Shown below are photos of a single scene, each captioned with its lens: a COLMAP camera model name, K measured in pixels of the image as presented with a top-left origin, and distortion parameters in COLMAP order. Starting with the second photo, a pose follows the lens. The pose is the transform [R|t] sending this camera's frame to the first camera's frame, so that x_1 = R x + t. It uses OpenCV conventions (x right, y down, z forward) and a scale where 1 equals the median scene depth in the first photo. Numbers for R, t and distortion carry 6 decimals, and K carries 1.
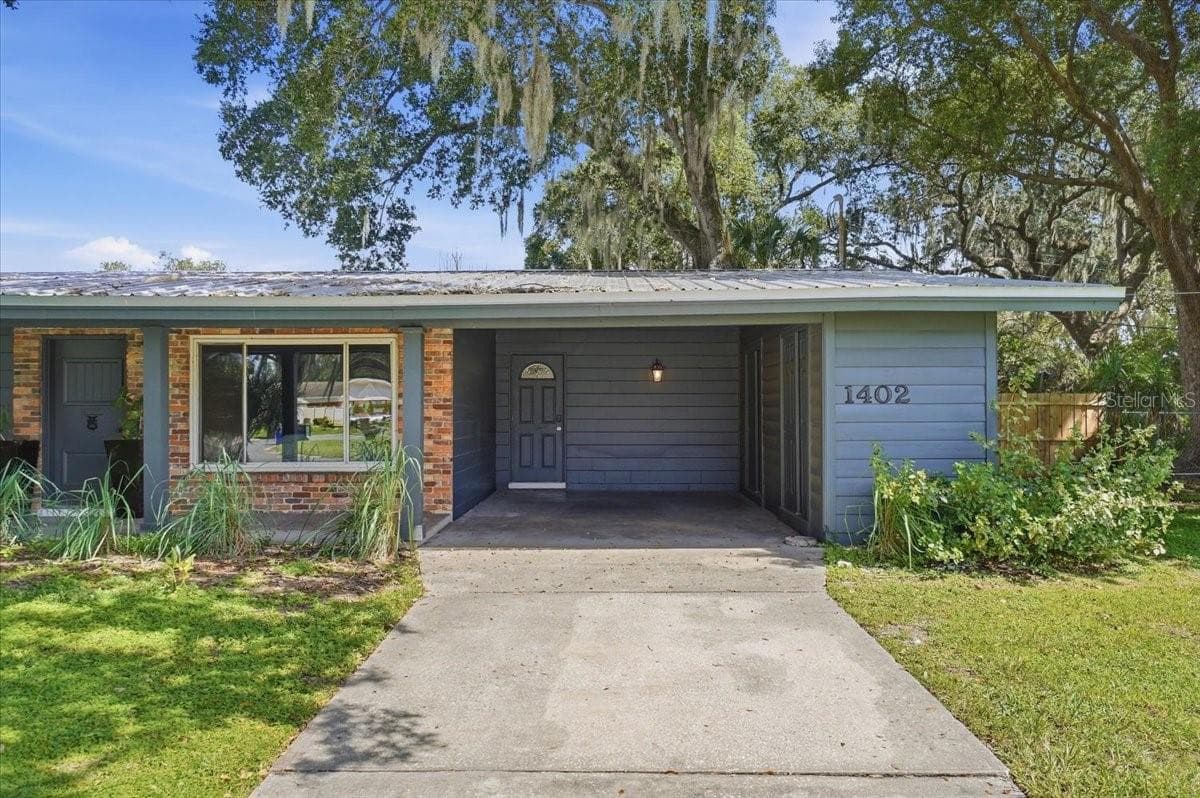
lens RADIAL K [[927.5, 0, 604.3], [0, 927.5, 402.0], [0, 0, 1]] dist [-0.007907, 0.003937]
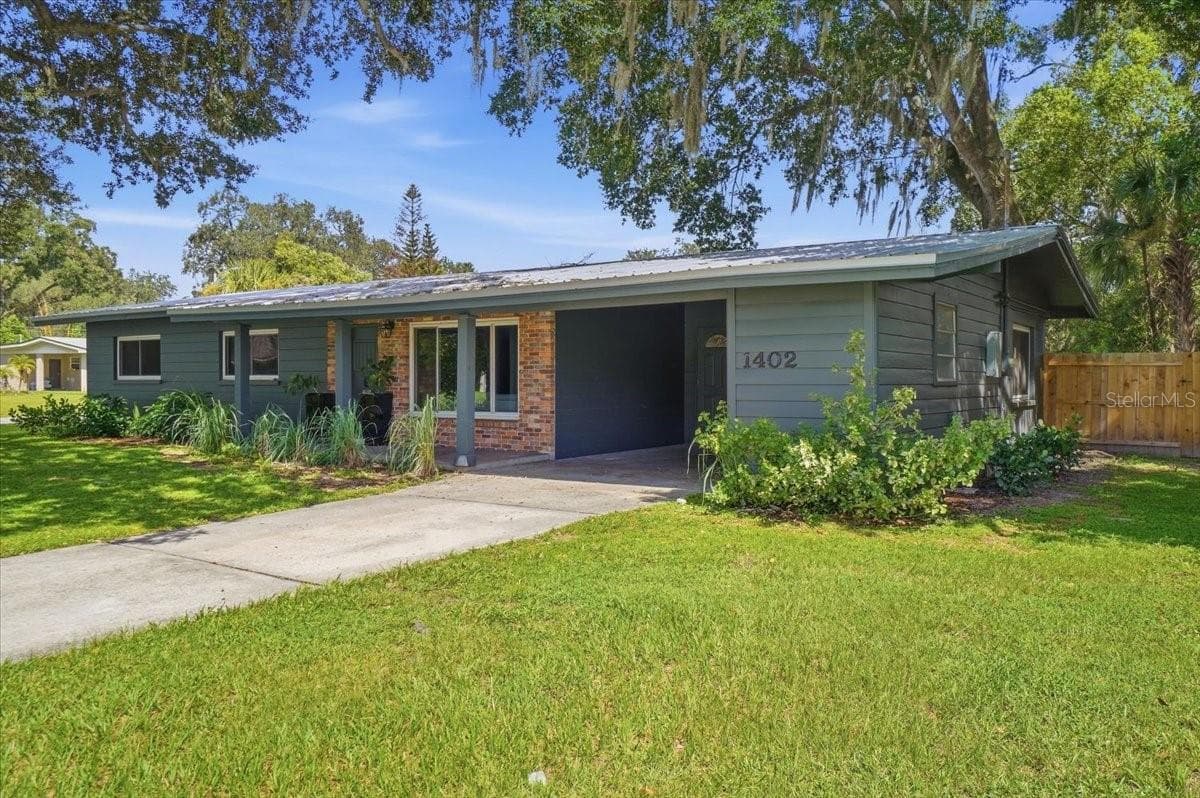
lens RADIAL K [[927.5, 0, 601.1], [0, 927.5, 400.3], [0, 0, 1]] dist [-0.007907, 0.003937]
pose [[0.828275, 0.016472, -0.560079, 0.621919], [0.002097, 0.999470, 0.032496, 0.003126], [0.560317, -0.028090, 0.827802, -0.039793]]
